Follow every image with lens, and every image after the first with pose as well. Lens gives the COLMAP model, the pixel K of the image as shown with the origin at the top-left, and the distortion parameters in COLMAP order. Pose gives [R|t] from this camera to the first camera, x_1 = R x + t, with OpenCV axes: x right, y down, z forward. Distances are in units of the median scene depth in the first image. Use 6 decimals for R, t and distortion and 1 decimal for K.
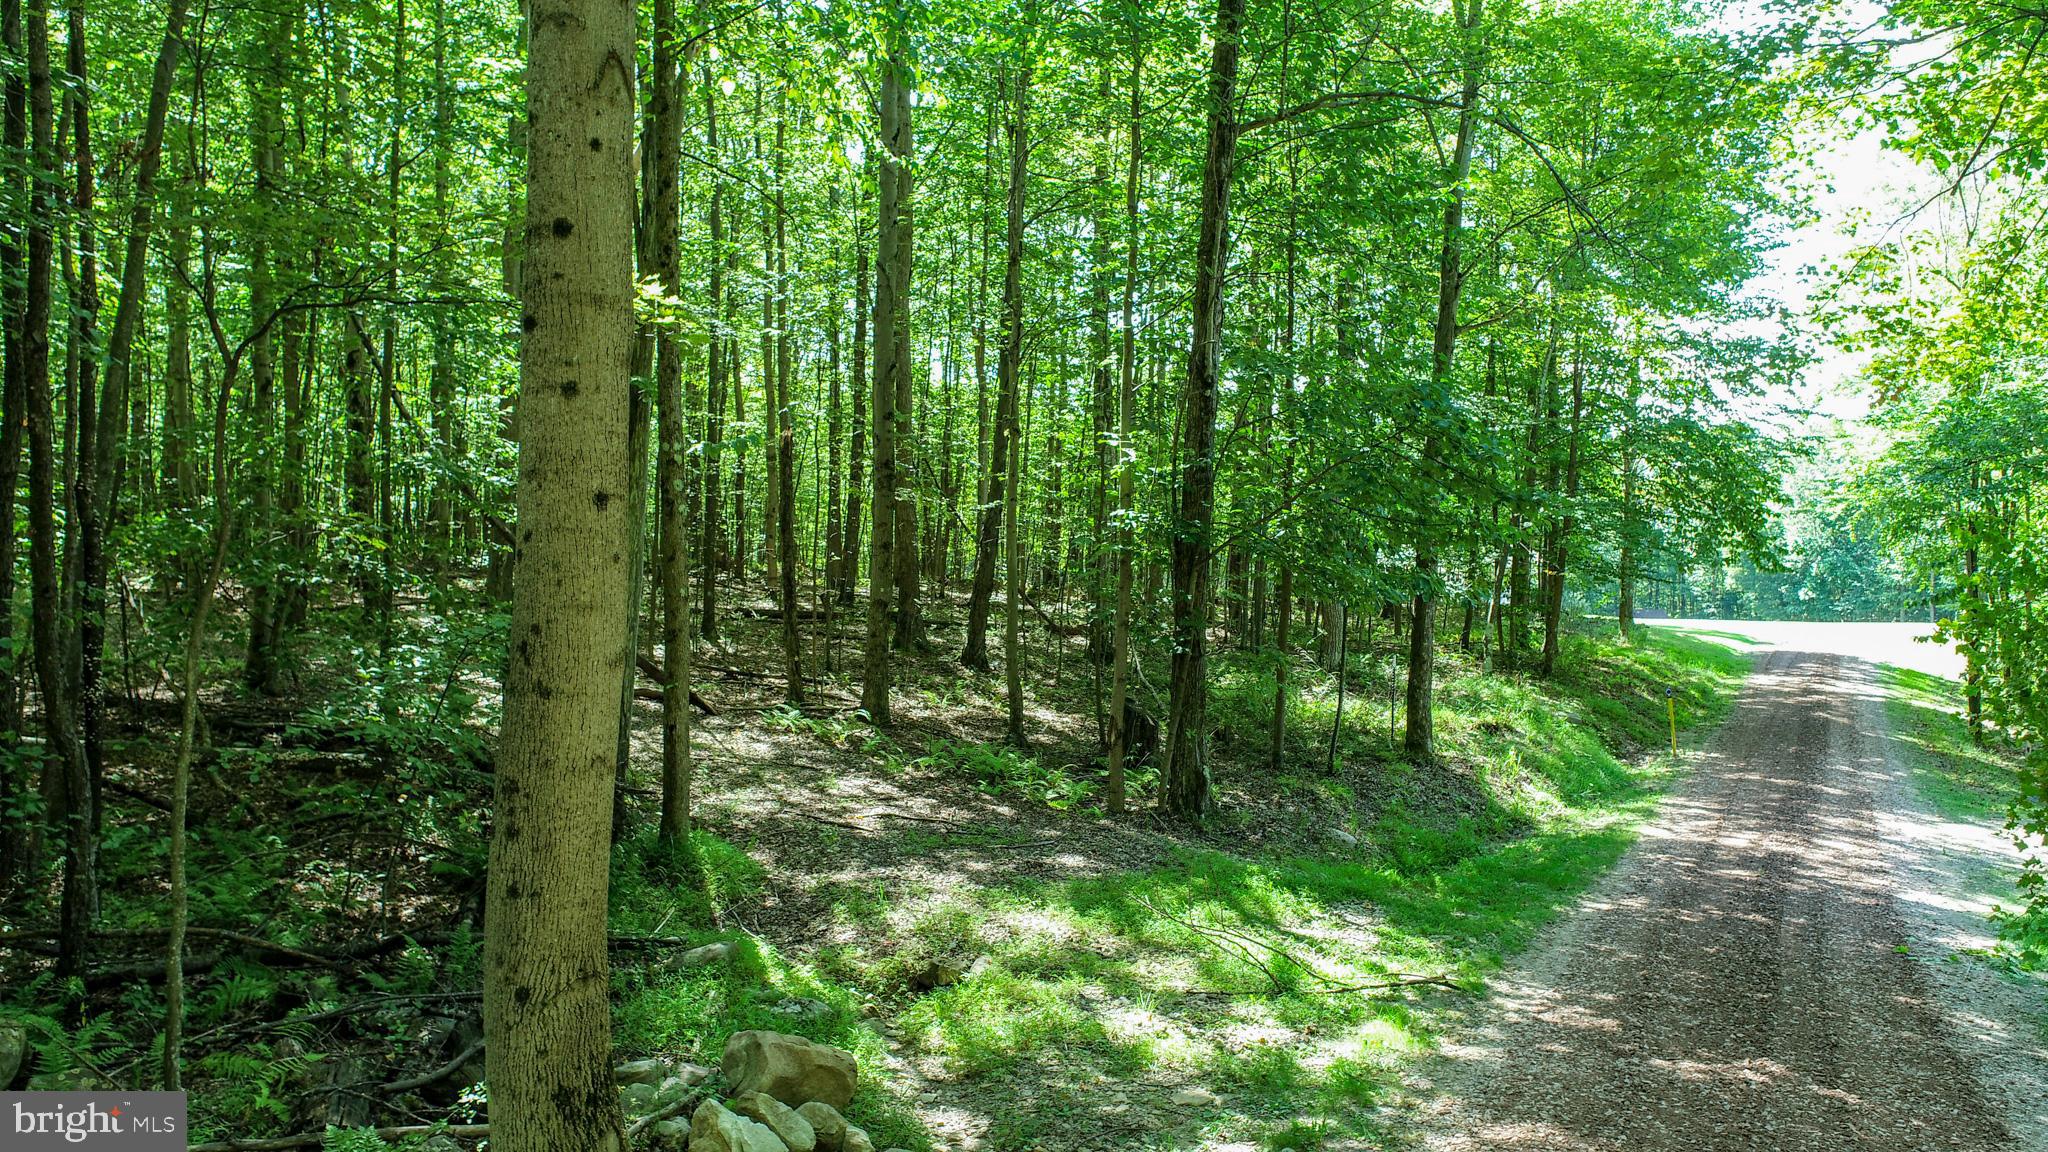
lens RADIAL K [[1385.4, 0, 1025.7], [0, 1385.4, 577.3], [0, 0, 1]] dist [-0.013234, 0.005143]
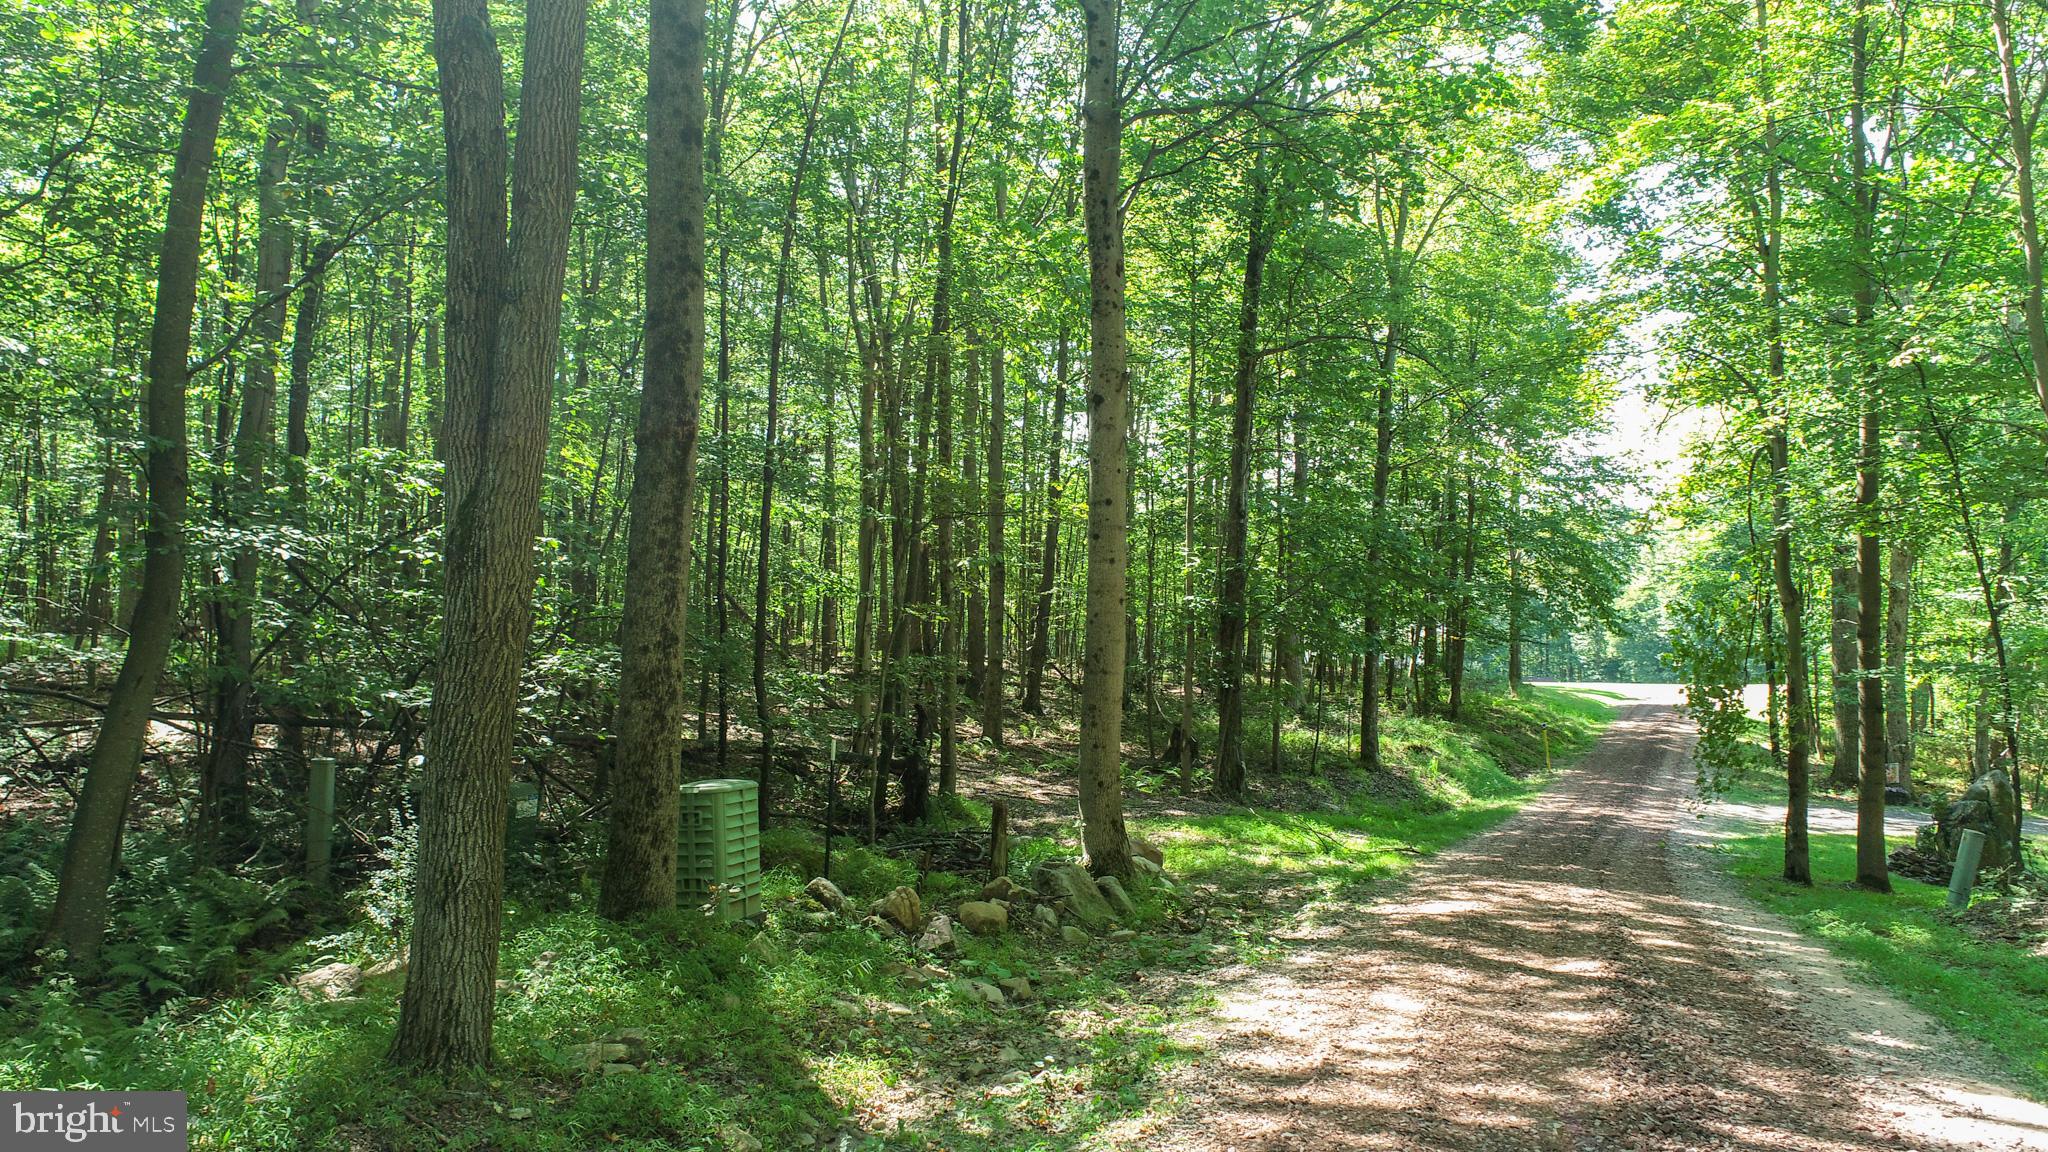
lens RADIAL K [[1385.4, 0, 1021.9], [0, 1385.4, 574.3], [0, 0, 1]] dist [-0.013234, 0.005143]
pose [[0.997939, -0.007195, 0.063768, -0.119418], [0.010915, 0.998246, -0.058179, 0.008279], [-0.063238, 0.058756, 0.996267, -0.299066]]
